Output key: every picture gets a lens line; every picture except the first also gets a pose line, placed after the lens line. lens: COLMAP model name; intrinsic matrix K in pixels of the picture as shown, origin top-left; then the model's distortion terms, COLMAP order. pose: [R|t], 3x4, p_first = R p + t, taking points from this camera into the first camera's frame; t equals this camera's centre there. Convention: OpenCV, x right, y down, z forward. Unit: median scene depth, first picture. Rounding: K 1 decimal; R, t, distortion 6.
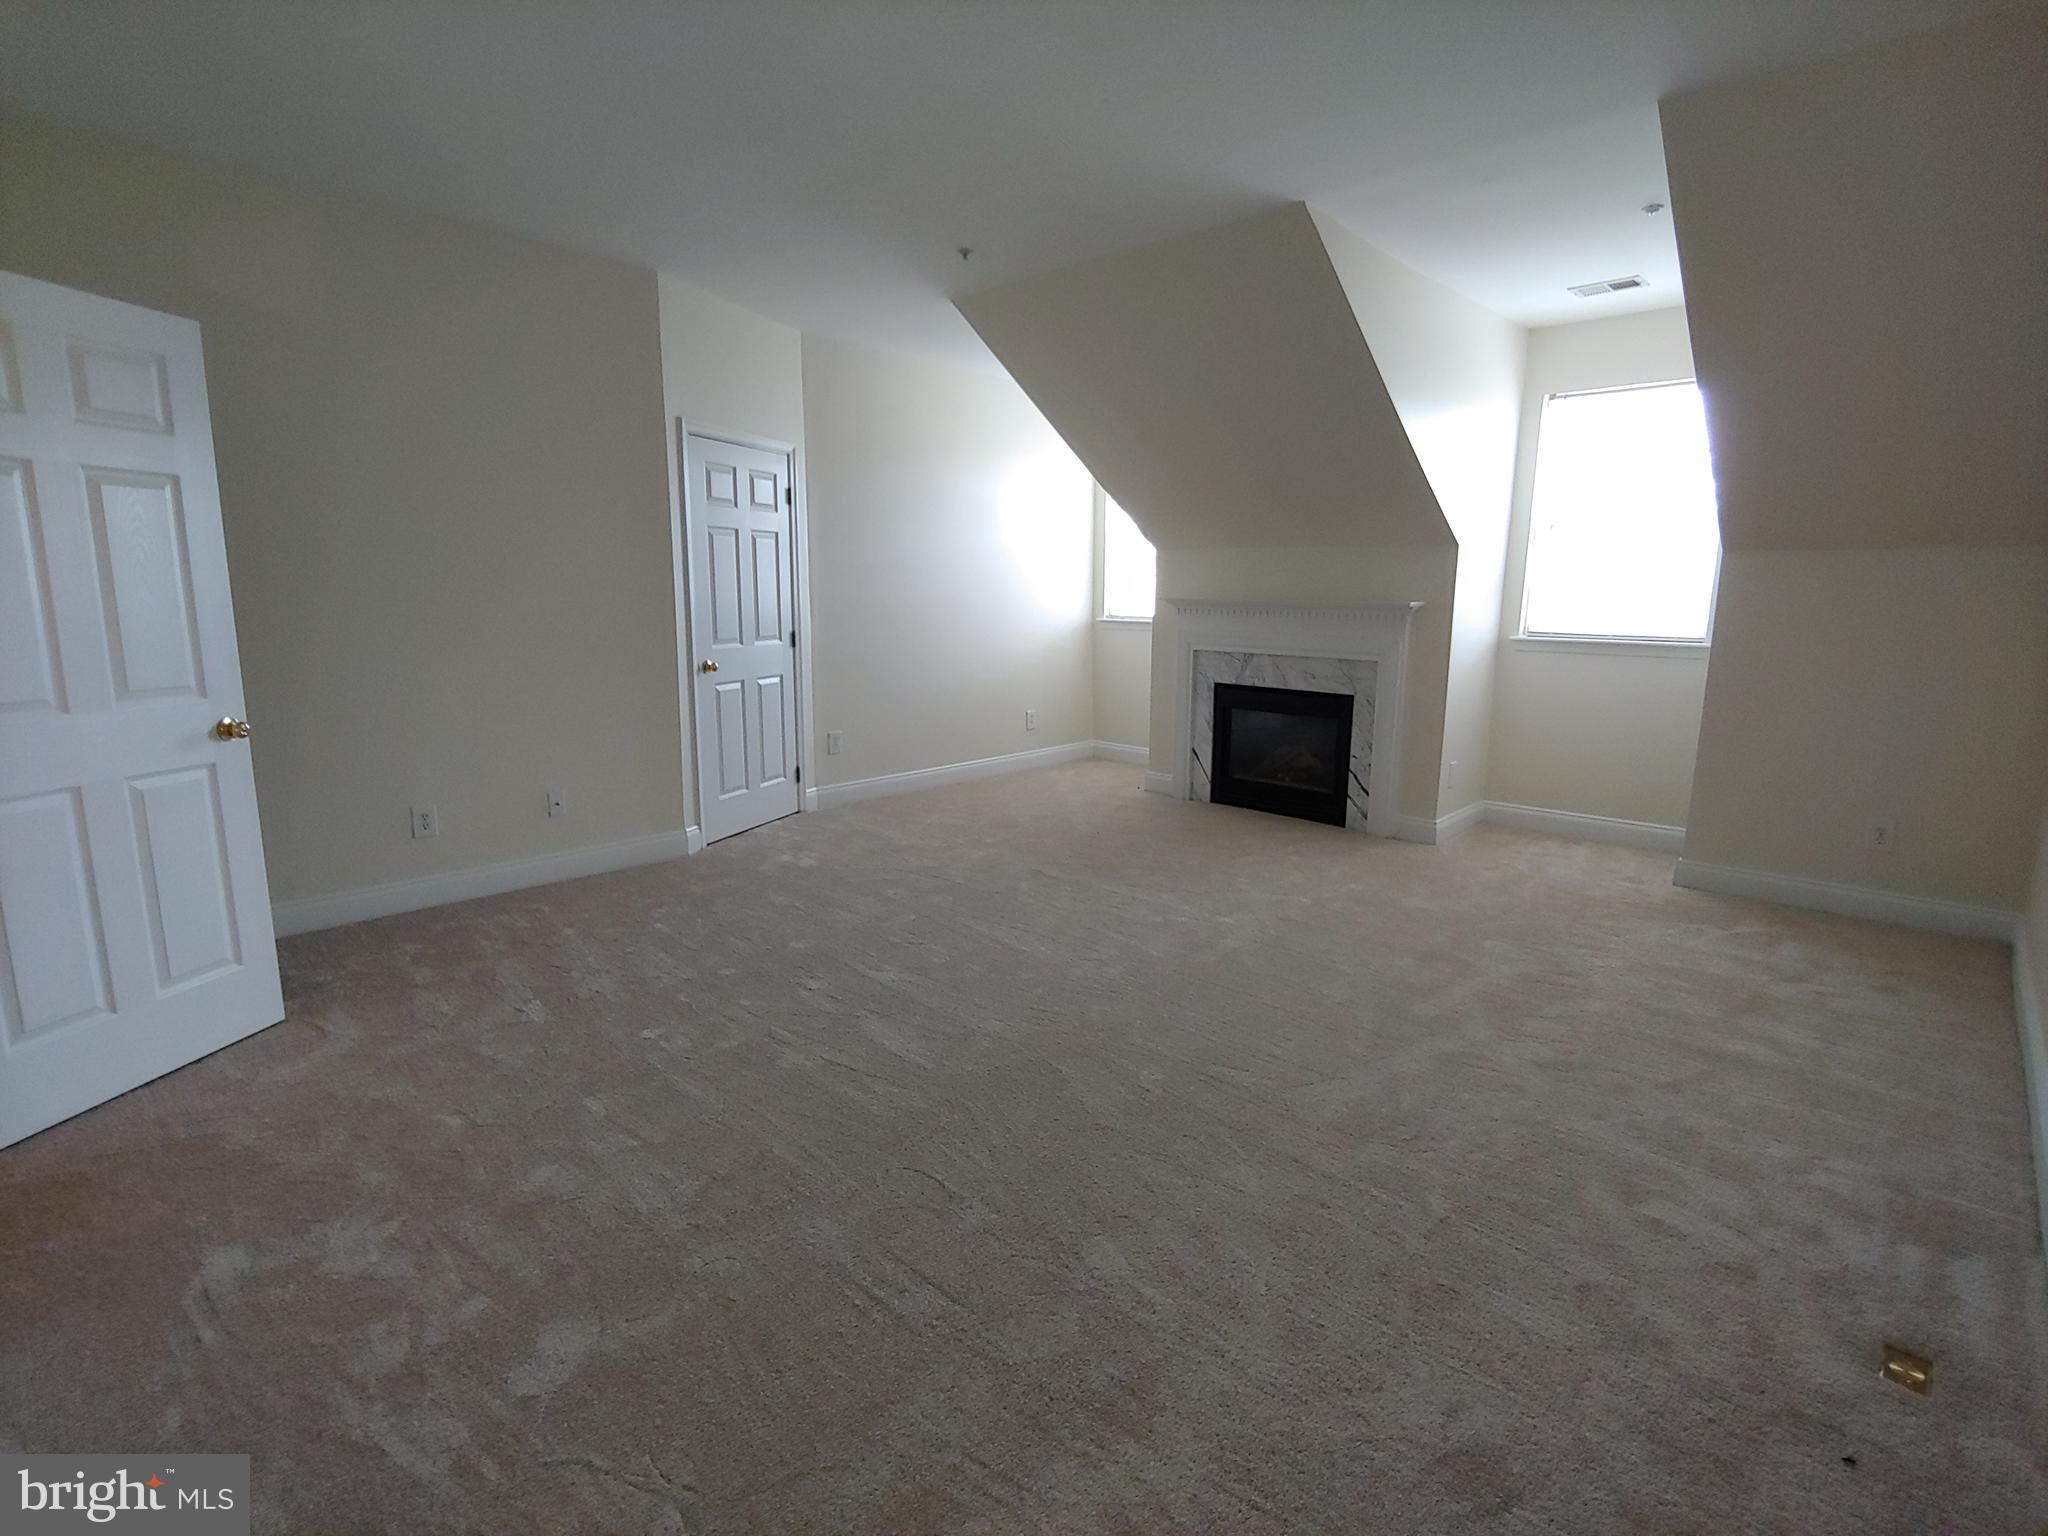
lens RADIAL K [[996.6, 0, 1024.9], [0, 996.6, 757.2], [0, 0, 1]] dist [0.004611, 0.000189]
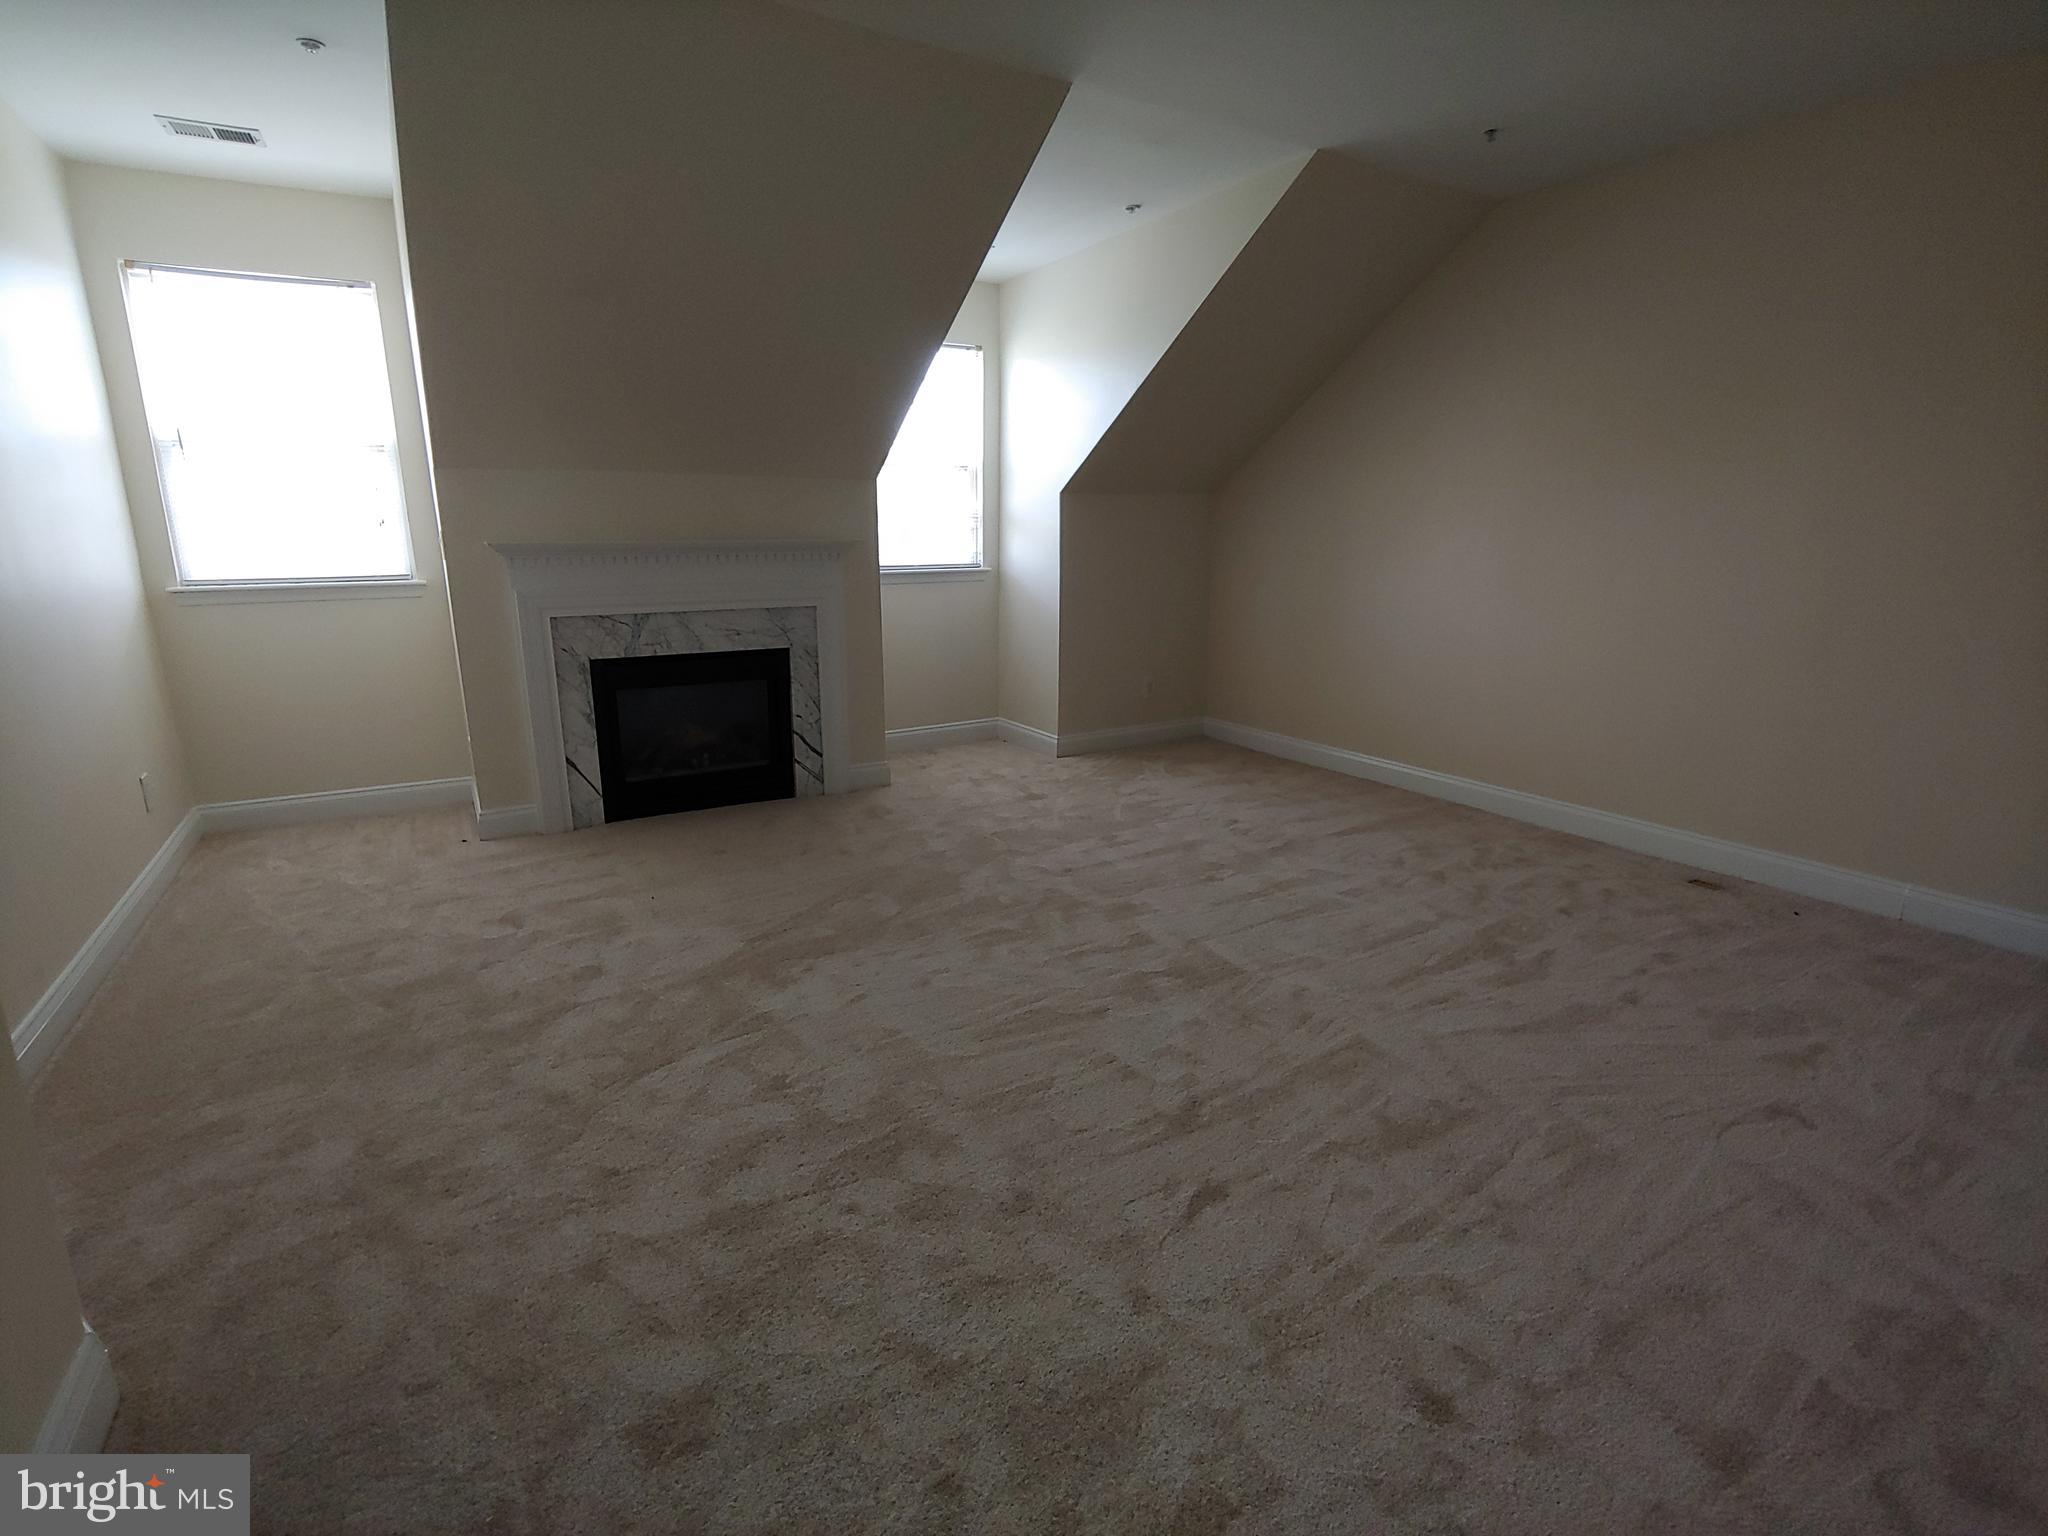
lens RADIAL K [[996.6, 0, 1020.6], [0, 996.6, 769.8], [0, 0, 1]] dist [0.004611, 0.000189]
pose [[0.268696, -0.239499, 0.932975, -0.450371], [0.170692, 0.965105, 0.198588, -0.095227], [-0.947980, 0.105891, 0.300200, 0.536243]]
